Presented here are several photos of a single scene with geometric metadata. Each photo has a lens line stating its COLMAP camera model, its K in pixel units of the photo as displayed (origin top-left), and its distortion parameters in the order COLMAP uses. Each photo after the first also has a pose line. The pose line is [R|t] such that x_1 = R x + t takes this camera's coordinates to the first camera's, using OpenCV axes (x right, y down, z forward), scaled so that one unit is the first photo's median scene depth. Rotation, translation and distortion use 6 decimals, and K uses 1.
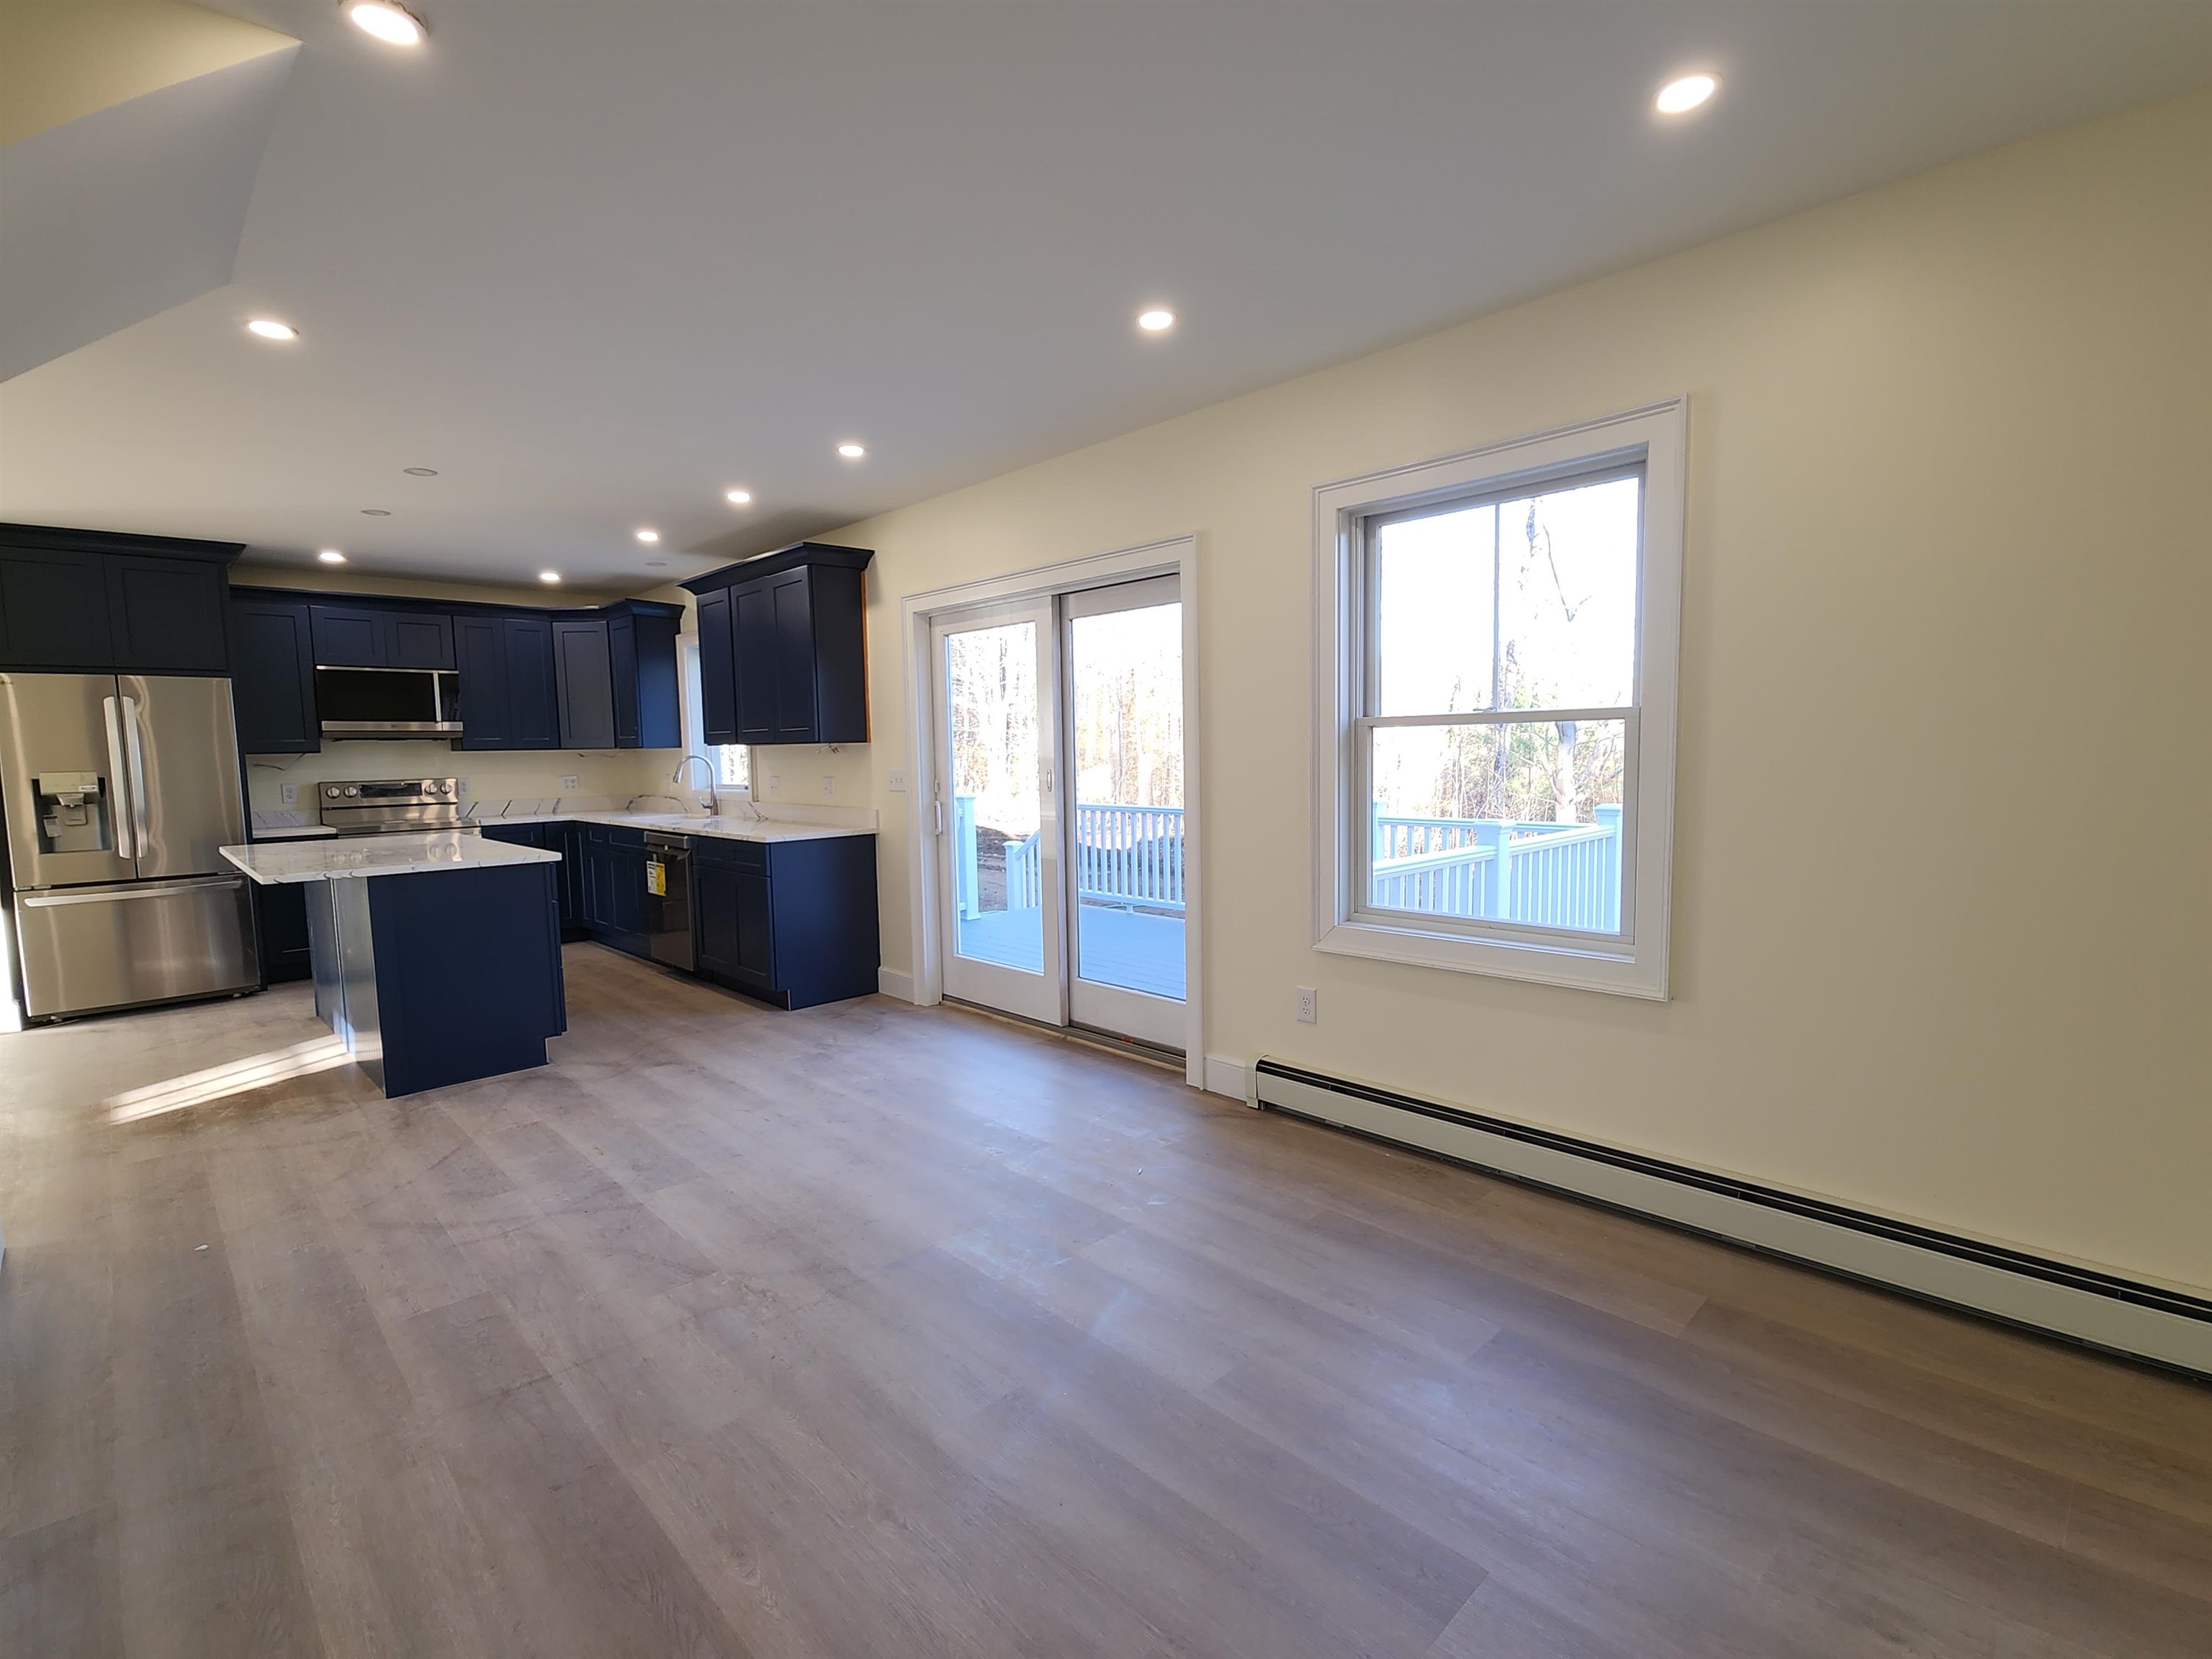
lens RADIAL K [[1028.4, 0, 1094.4], [0, 1028.4, 843.8], [0, 0, 1]] dist [0.003087, -0.000026]
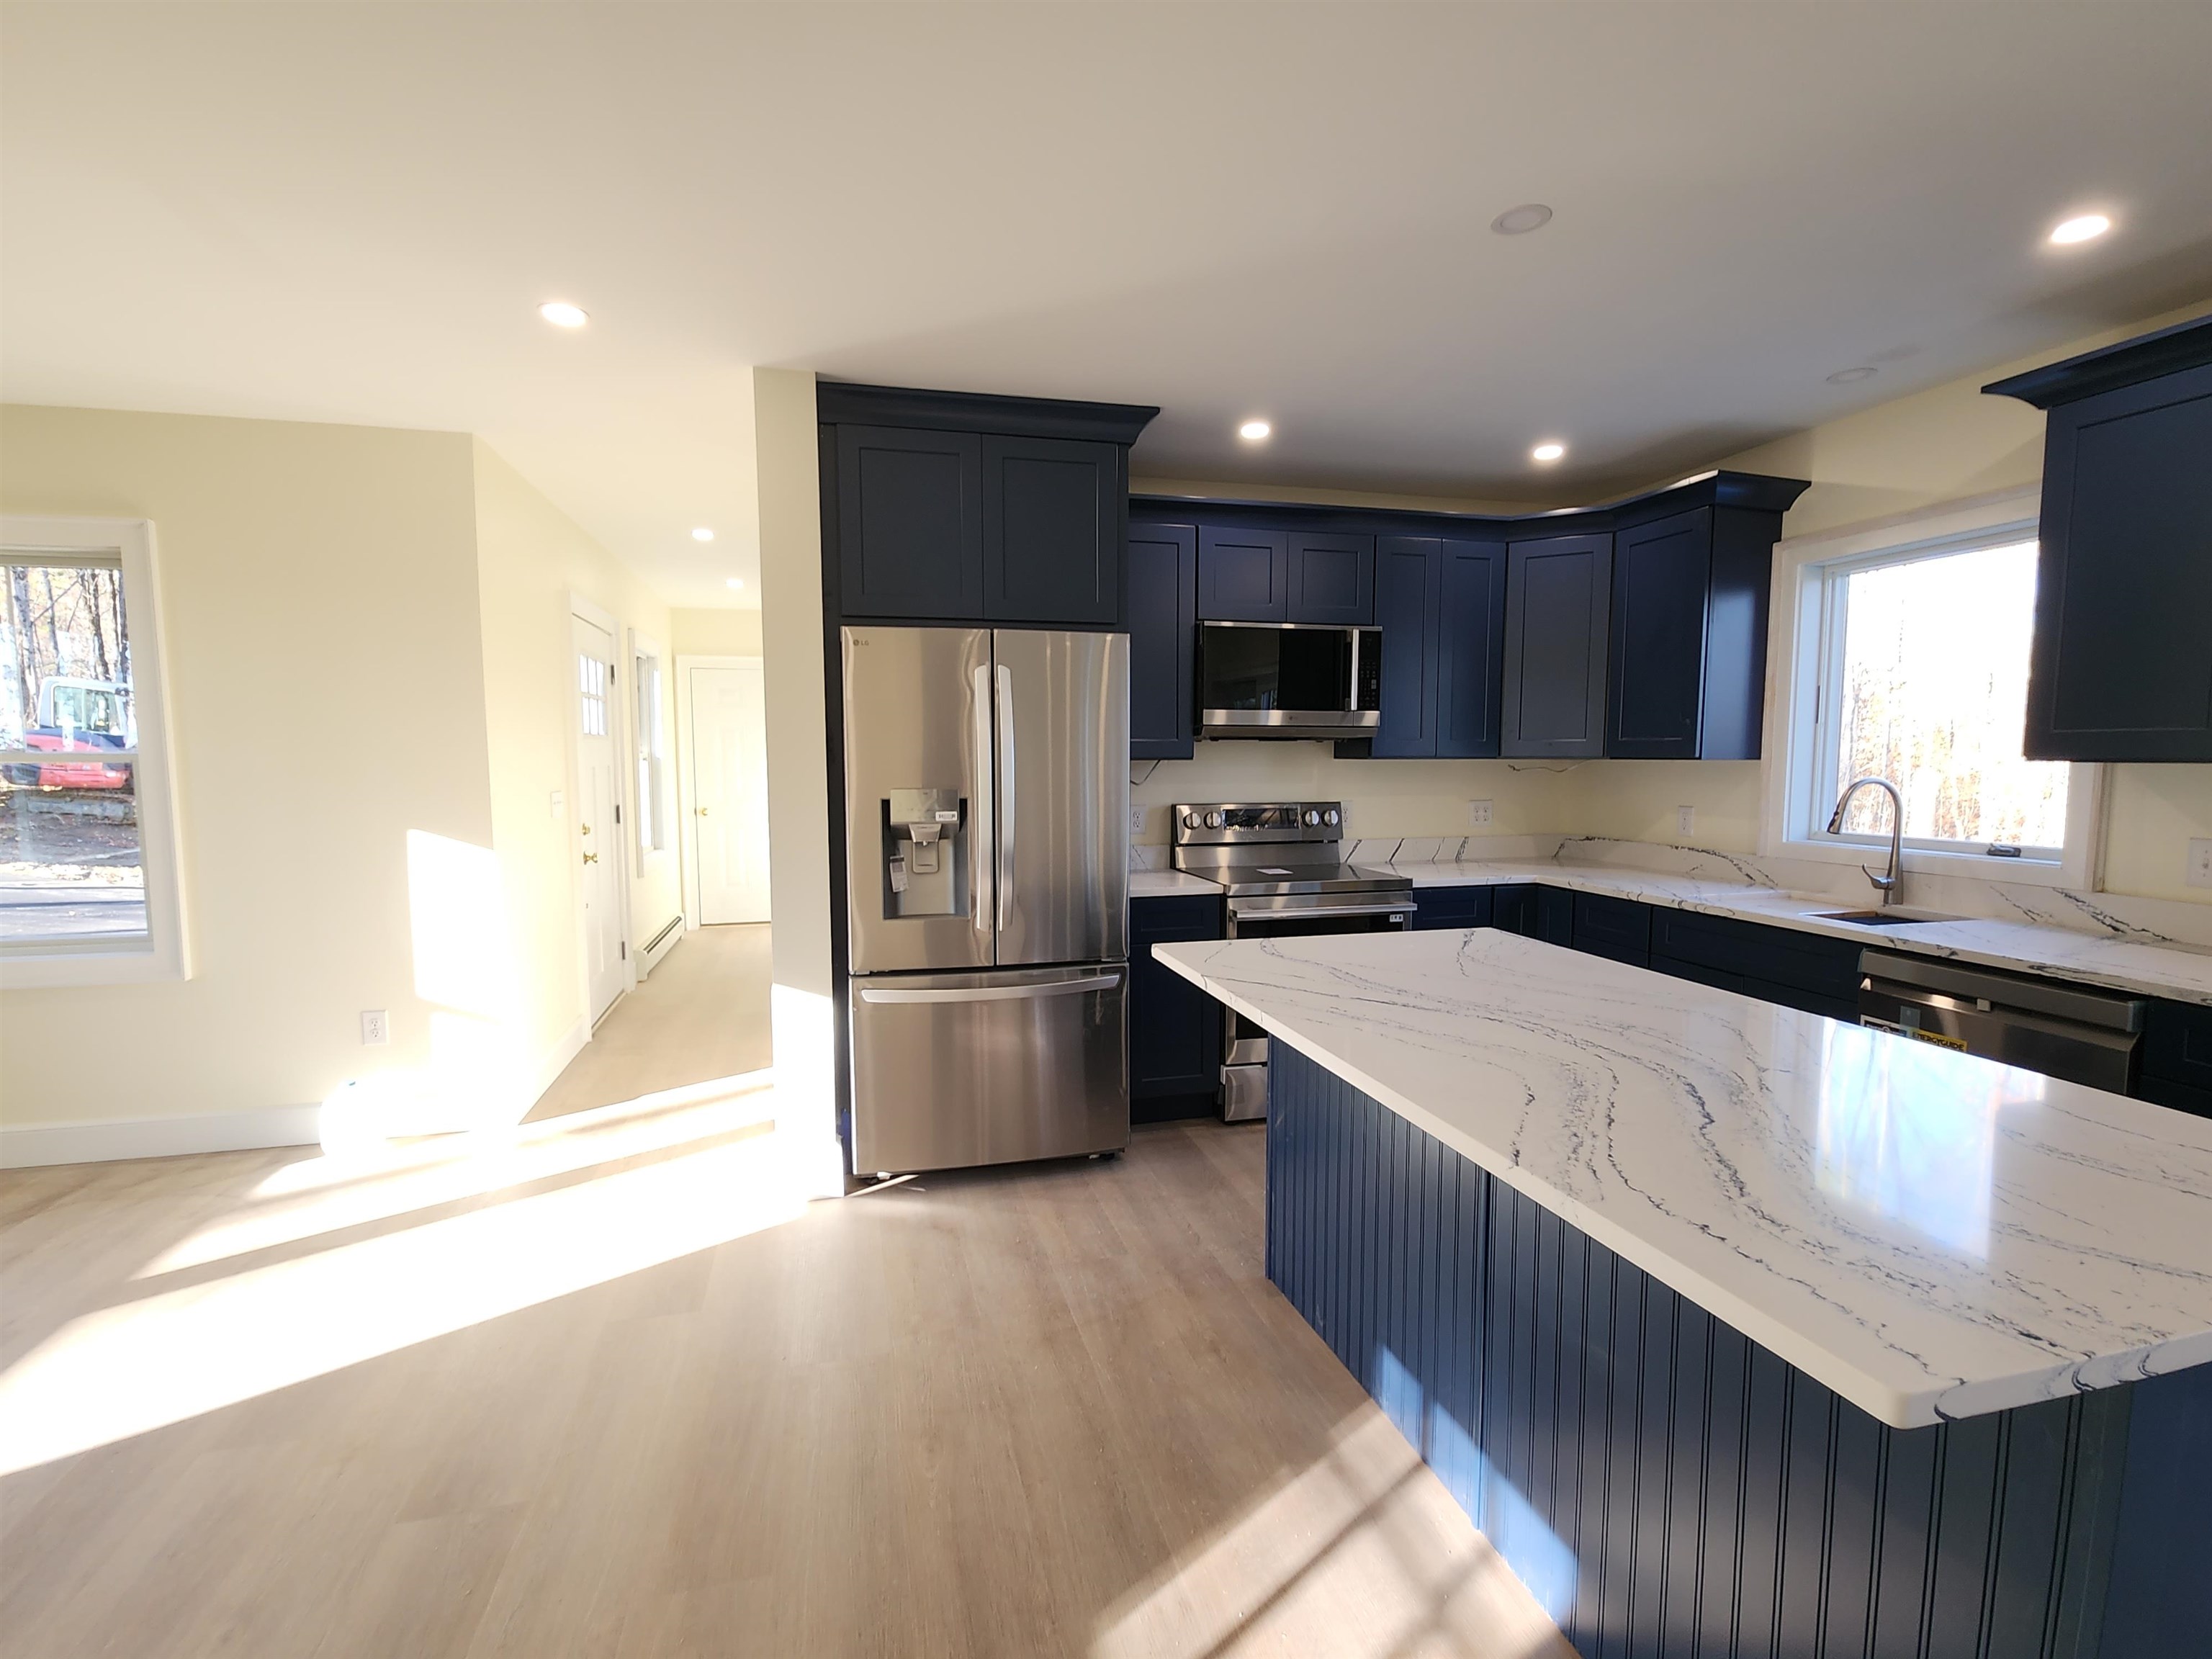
lens RADIAL K [[1028.4, 0, 1094.4], [0, 1028.4, 843.8], [0, 0, 1]] dist [0.003087, -0.000026]
pose [[0.874002, 0.060906, -0.482091, -0.508773], [-0.061773, 0.997991, 0.014092, -0.042829], [0.481981, 0.017464, 0.876008, 0.429360]]
